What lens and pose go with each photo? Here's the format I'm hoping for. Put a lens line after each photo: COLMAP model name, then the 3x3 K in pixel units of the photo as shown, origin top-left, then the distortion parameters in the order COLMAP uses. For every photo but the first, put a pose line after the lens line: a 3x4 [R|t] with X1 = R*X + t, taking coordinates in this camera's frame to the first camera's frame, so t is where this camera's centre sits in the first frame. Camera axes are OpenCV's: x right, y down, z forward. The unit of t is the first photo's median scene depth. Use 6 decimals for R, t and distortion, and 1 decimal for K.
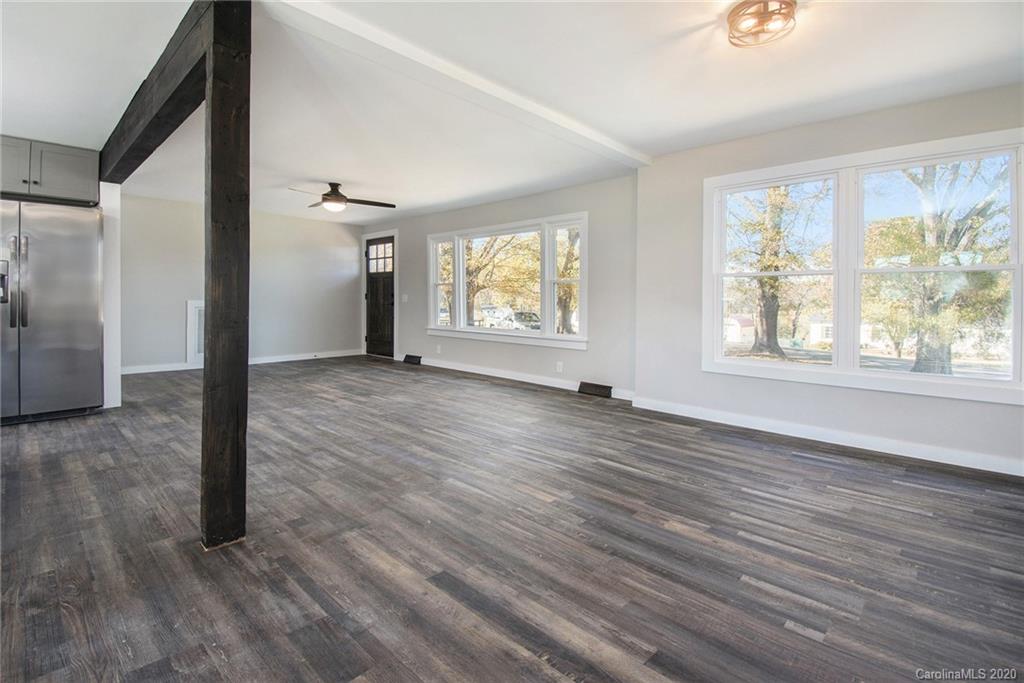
lens RADIAL K [[461.2, 0, 492.4], [0, 461.2, 323.2], [0, 0, 1]] dist [0.016200, -0.020861]
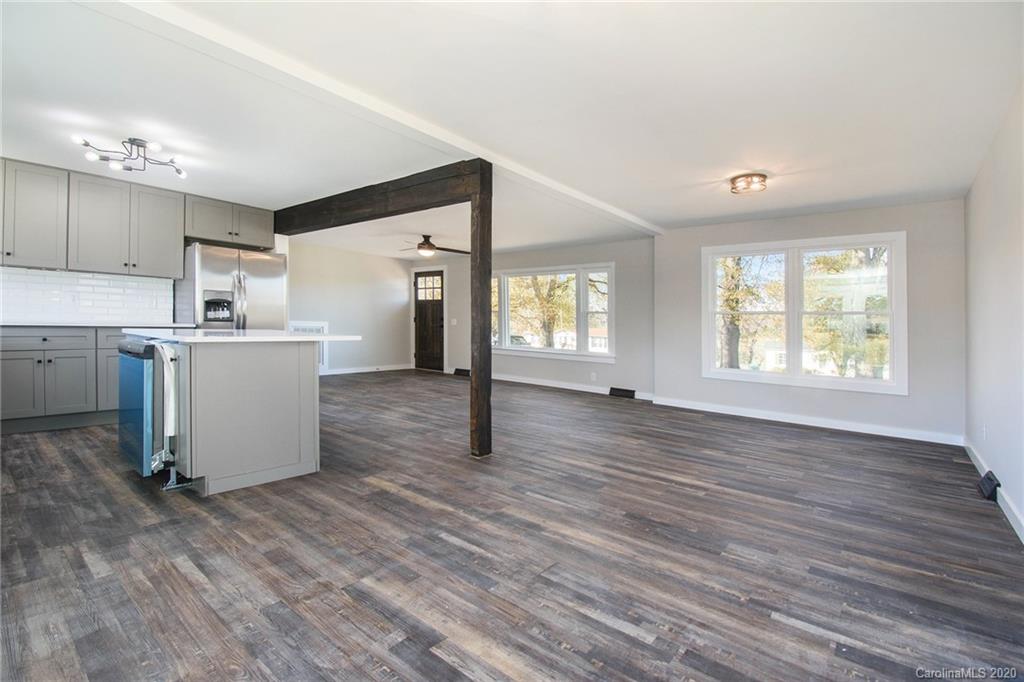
lens RADIAL K [[469.9, 0, 498.8], [0, 469.9, 319.0], [0, 0, 1]] dist [0.021631, -0.026364]
pose [[0.995813, 0.020306, 0.089124, -0.319731], [-0.015104, 0.998164, -0.058654, 0.015119], [-0.090152, 0.057062, 0.994292, -0.429629]]
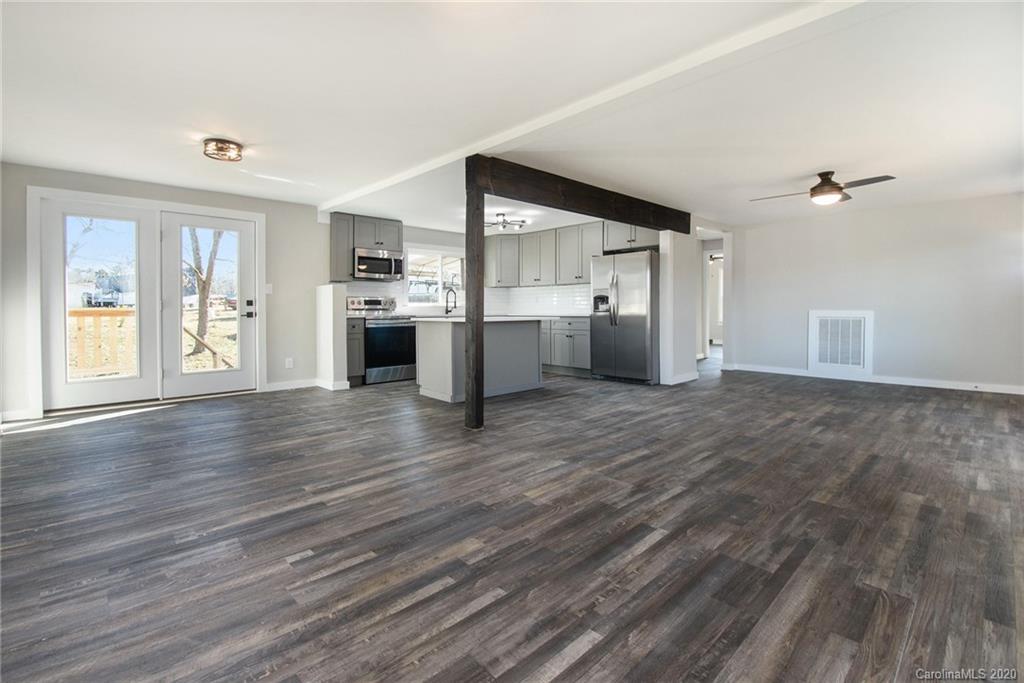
lens RADIAL K [[469.9, 0, 498.8], [0, 469.9, 319.5], [0, 0, 1]] dist [0.021631, -0.026364]
pose [[-0.034023, 0.011160, -0.999359, 0.694011], [-0.047352, 0.998797, 0.012766, -0.015629], [0.998299, 0.047756, -0.033453, 0.550268]]
